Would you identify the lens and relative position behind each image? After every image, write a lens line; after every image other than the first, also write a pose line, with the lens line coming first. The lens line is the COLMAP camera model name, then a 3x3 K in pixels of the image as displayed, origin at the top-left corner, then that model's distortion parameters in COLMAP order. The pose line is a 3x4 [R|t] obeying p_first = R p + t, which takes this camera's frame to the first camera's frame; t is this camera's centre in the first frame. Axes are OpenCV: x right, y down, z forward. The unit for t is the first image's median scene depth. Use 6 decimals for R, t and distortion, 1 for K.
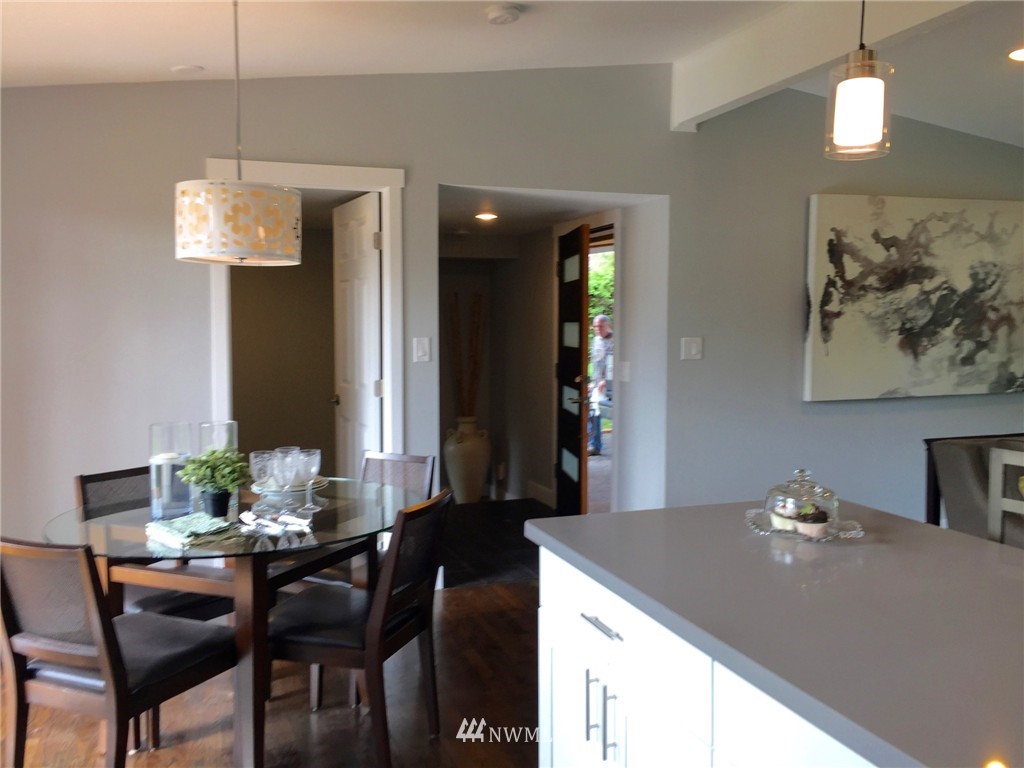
lens RADIAL K [[888.8, 0, 505.8], [0, 888.8, 385.8], [0, 0, 1]] dist [0.087377, -0.111553]
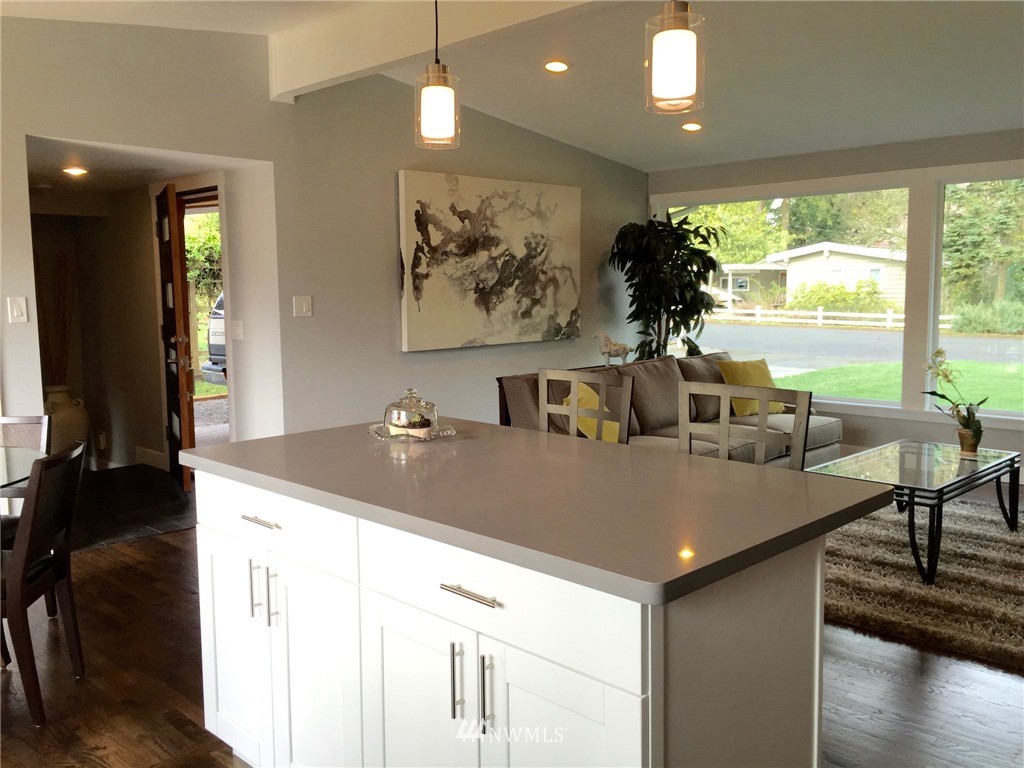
lens RADIAL K [[888.8, 0, 517.8], [0, 888.8, 390.1], [0, 0, 1]] dist [0.087377, -0.111553]
pose [[0.896526, -0.056612, 0.439360, -0.039572], [0.038618, 0.998013, 0.049794, 0.015541], [-0.441306, -0.027674, 0.896930, -0.091890]]
